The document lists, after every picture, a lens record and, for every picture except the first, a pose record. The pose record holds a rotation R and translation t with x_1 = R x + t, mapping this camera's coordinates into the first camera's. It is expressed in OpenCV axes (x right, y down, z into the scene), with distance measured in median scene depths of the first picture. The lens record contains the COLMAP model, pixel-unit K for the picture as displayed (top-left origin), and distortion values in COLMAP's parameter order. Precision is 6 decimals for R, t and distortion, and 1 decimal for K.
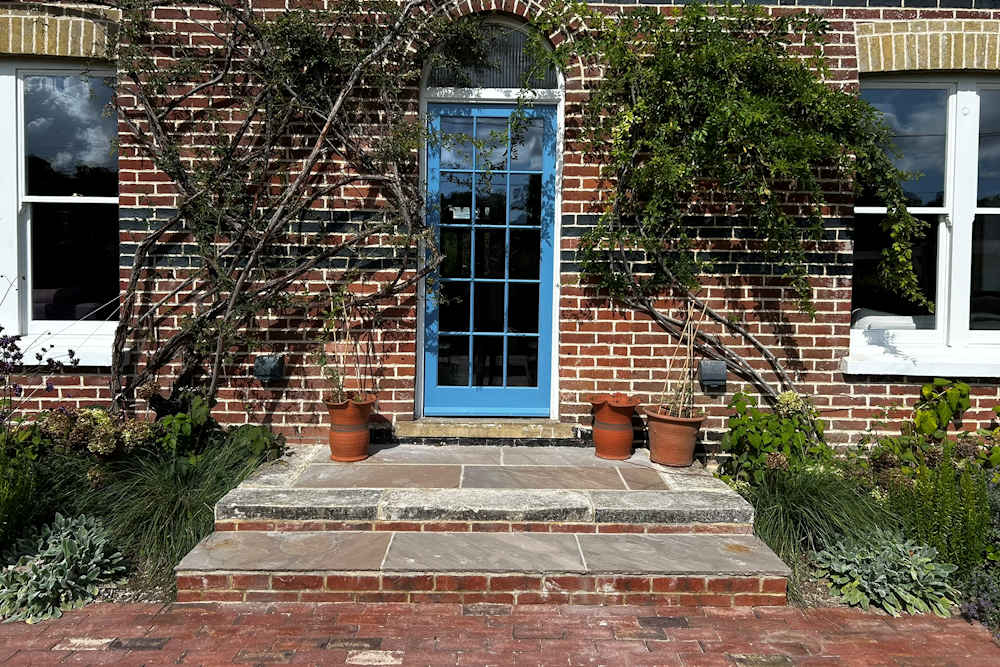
lens RADIAL K [[777.2, 0, 502.0], [0, 777.2, 297.9], [0, 0, 1]] dist [0.005316, -0.001464]
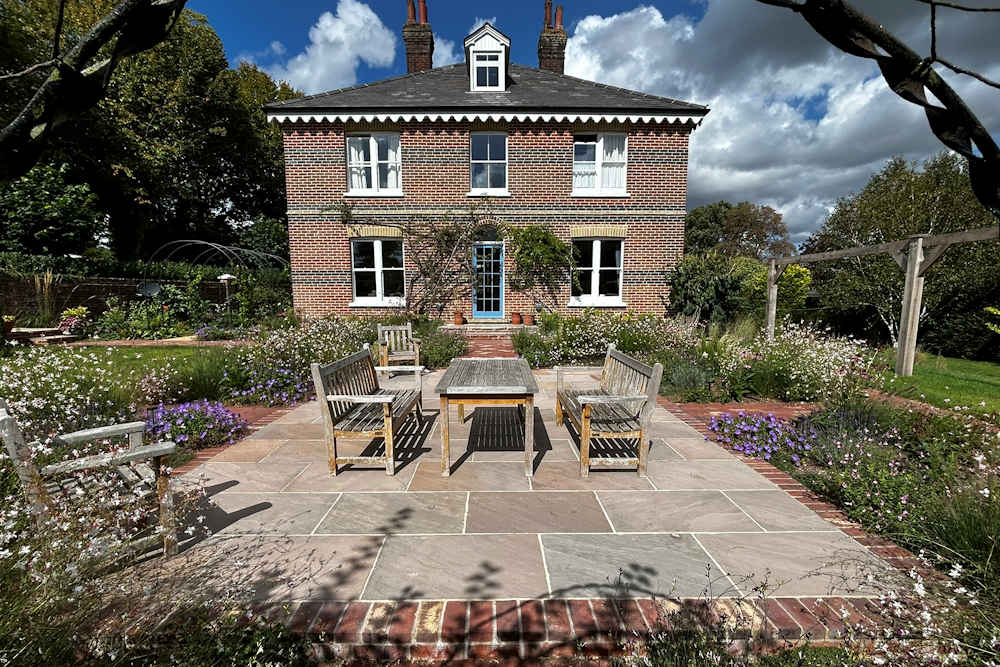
lens RADIAL K [[465.4, 0, 496.7], [0, 465.4, 367.4], [0, 0, 1]] dist [-0.000744, 0.000301]
pose [[0.999896, -0.012209, -0.007657, 0.047132], [0.013044, 0.992614, 0.120611, 0.116712], [0.006128, -0.120699, 0.992670, -1.680768]]
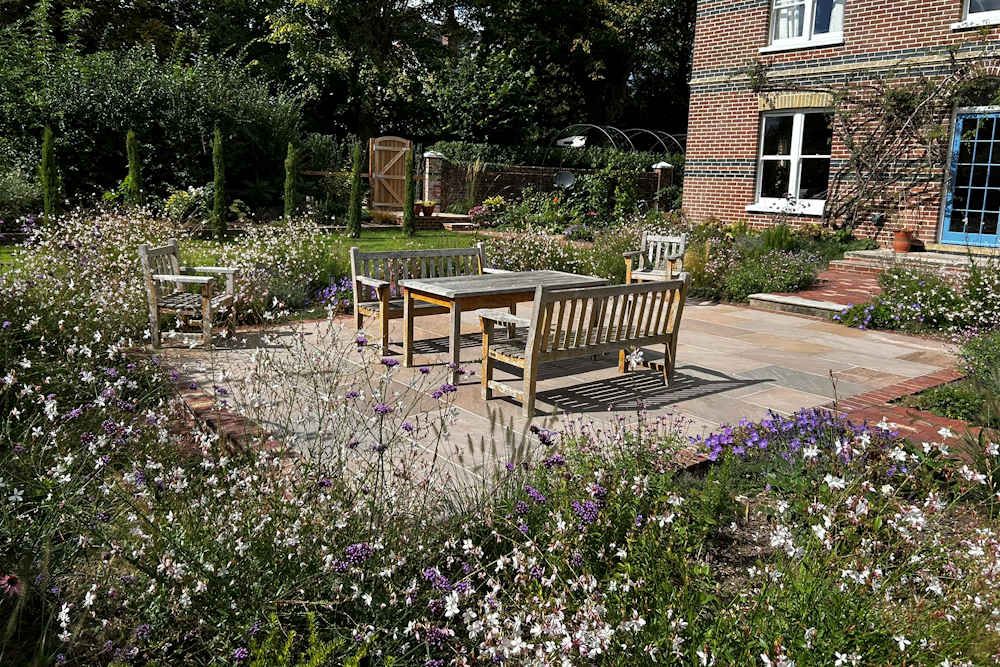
lens RADIAL K [[777.2, 0, 502.0], [0, 777.2, 297.9], [0, 0, 1]] dist [0.005316, -0.001464]
pose [[0.622168, 0.125026, -0.772836, 0.998615], [-0.057417, 0.991794, 0.114226, 0.127171], [0.780775, -0.026694, 0.624241, -1.687500]]
